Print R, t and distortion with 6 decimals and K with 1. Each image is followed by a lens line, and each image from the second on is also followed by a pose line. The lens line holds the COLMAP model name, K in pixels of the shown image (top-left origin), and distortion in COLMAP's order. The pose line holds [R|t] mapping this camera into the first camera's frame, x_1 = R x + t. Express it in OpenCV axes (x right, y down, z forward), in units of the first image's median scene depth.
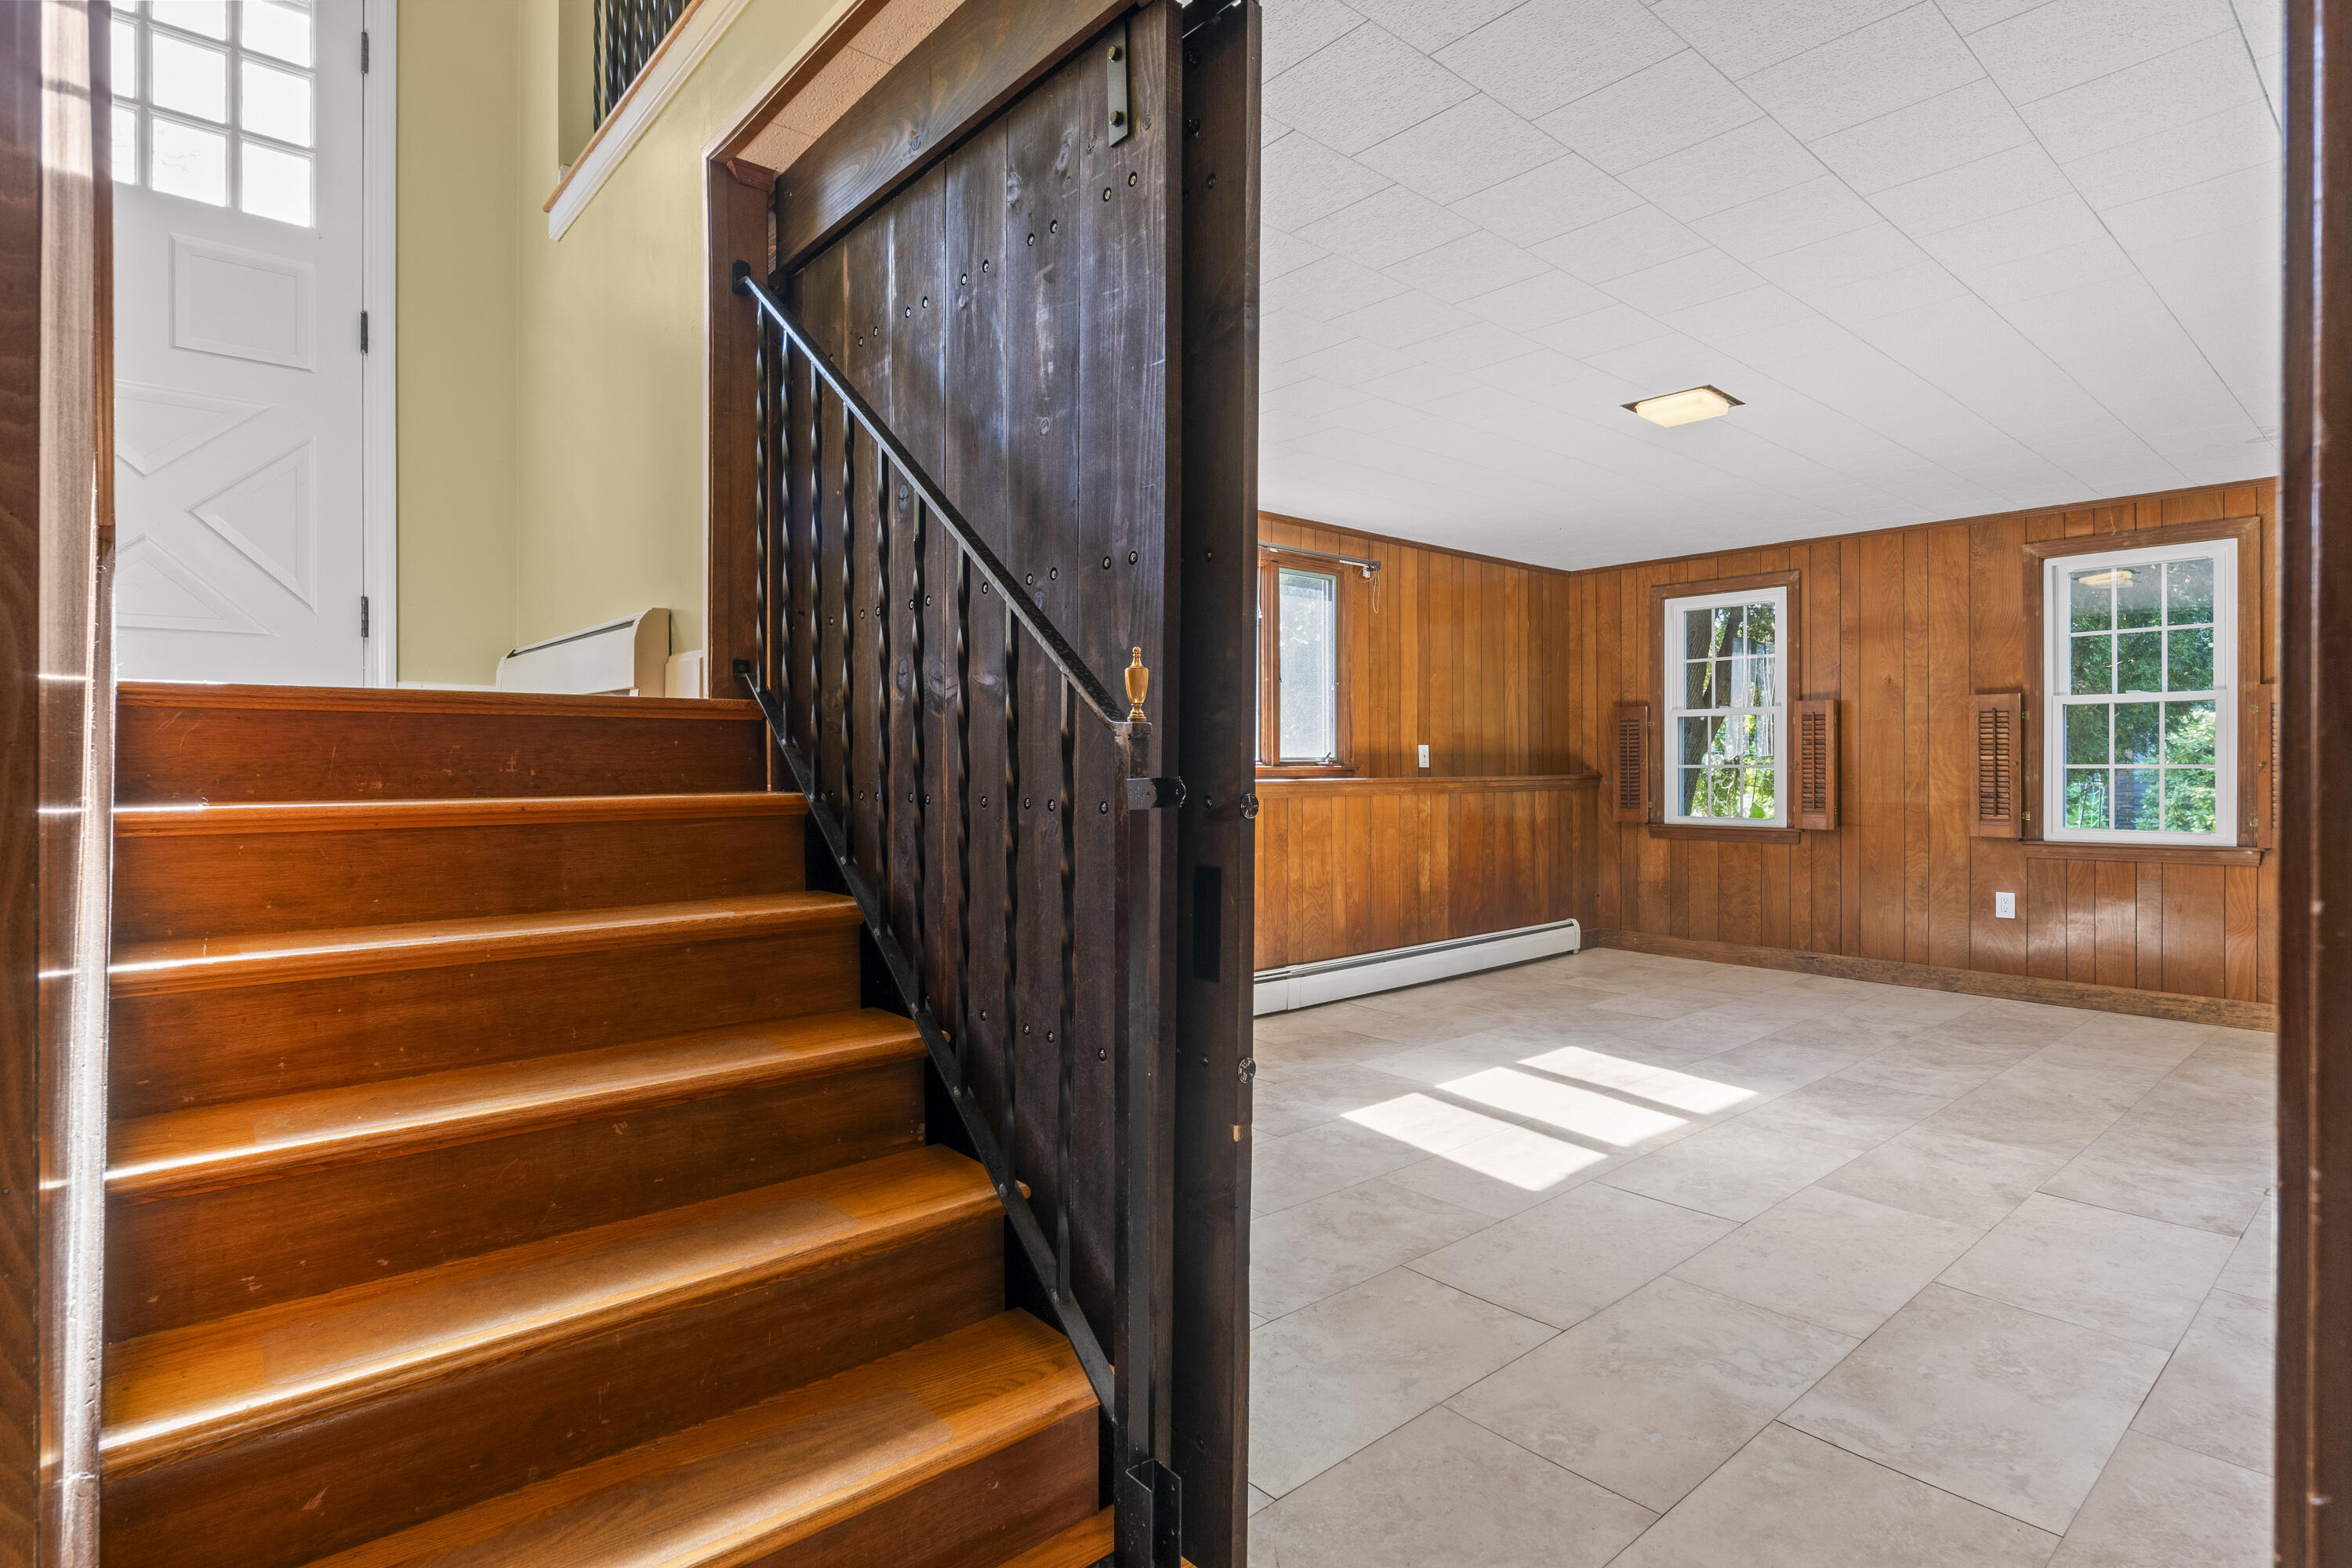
lens RADIAL K [[1174.2, 0, 1181.3], [0, 1174.2, 767.1], [0, 0, 1]] dist [-0.005443, 0.000958]
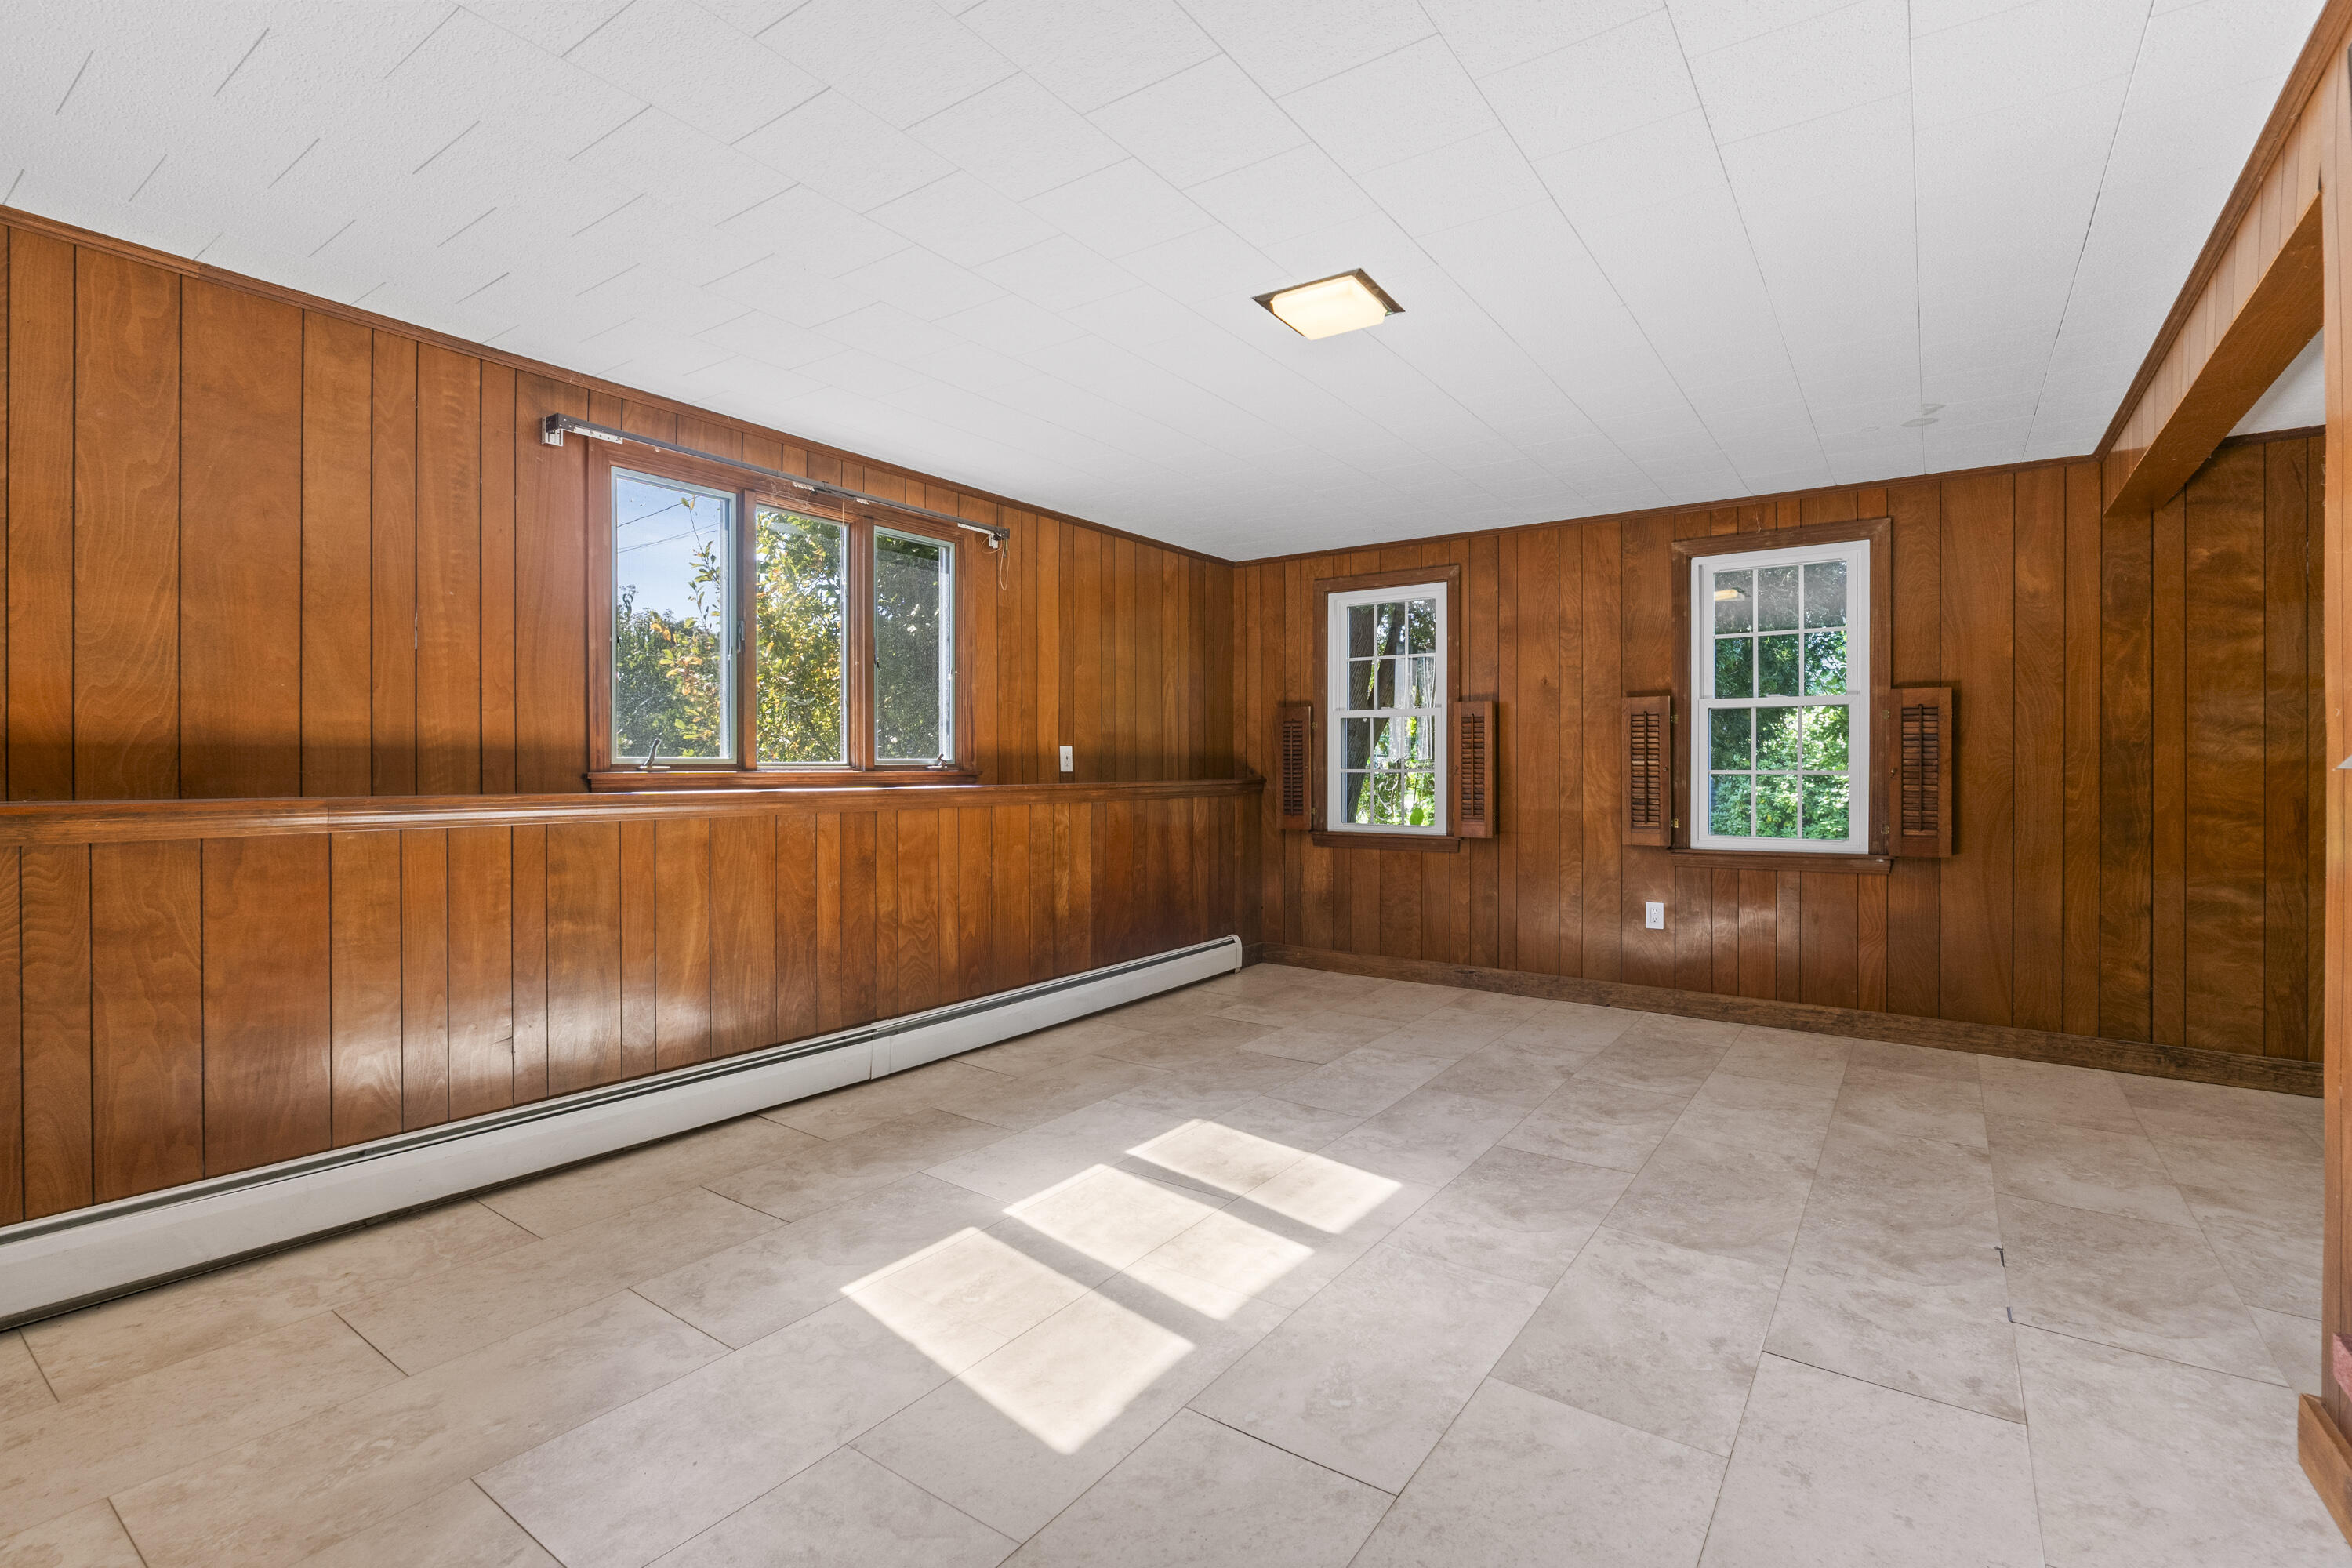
lens RADIAL K [[1070.8, 0, 1179.1], [0, 1070.8, 765.9], [0, 0, 1]] dist [-0.001727, -0.000356]
pose [[0.972075, 0.001963, 0.234661, 0.115980], [-0.001810, 0.999998, -0.000866, -0.003984], [-0.234662, 0.000417, 0.972077, 0.236069]]
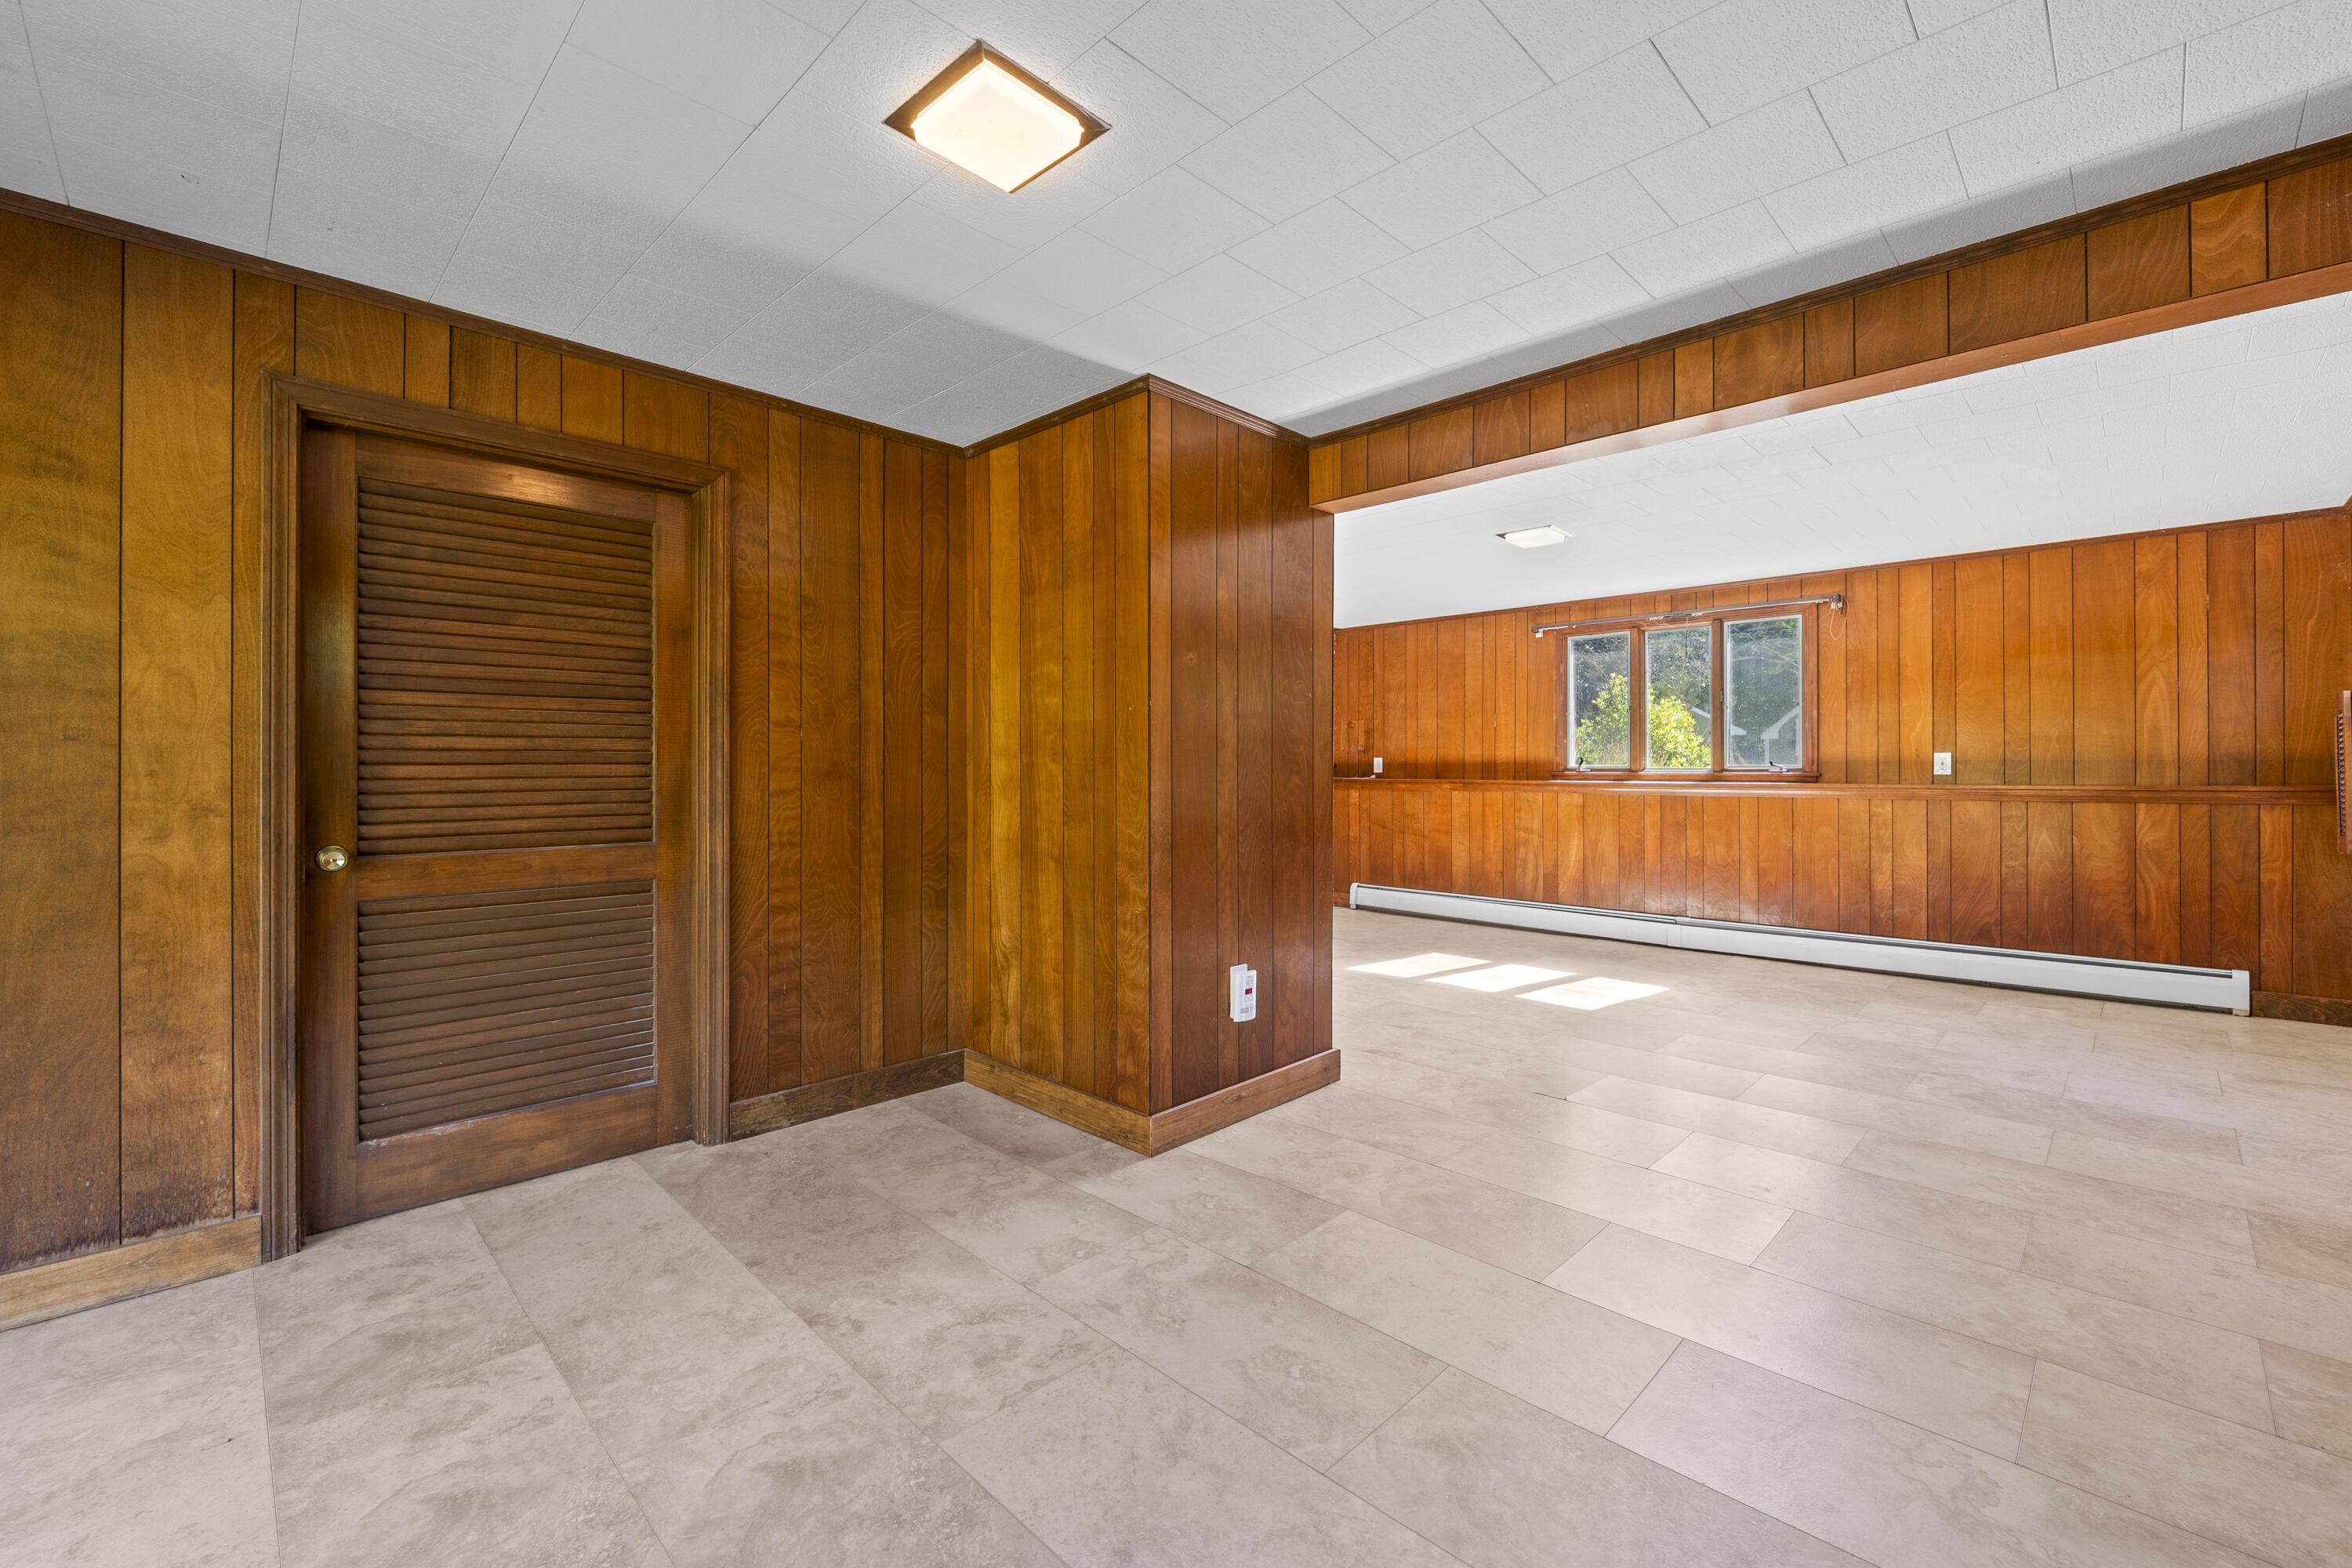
lens RADIAL K [[991.7, 0, 1186.2], [0, 991.7, 772.8], [0, 0, 1]] dist [-0.008002, 0.001326]
pose [[0.080276, 0.007128, -0.996747, 1.162909], [-0.000161, 0.999975, 0.007138, -0.008844], [0.996773, -0.000413, 0.080275, 0.309746]]
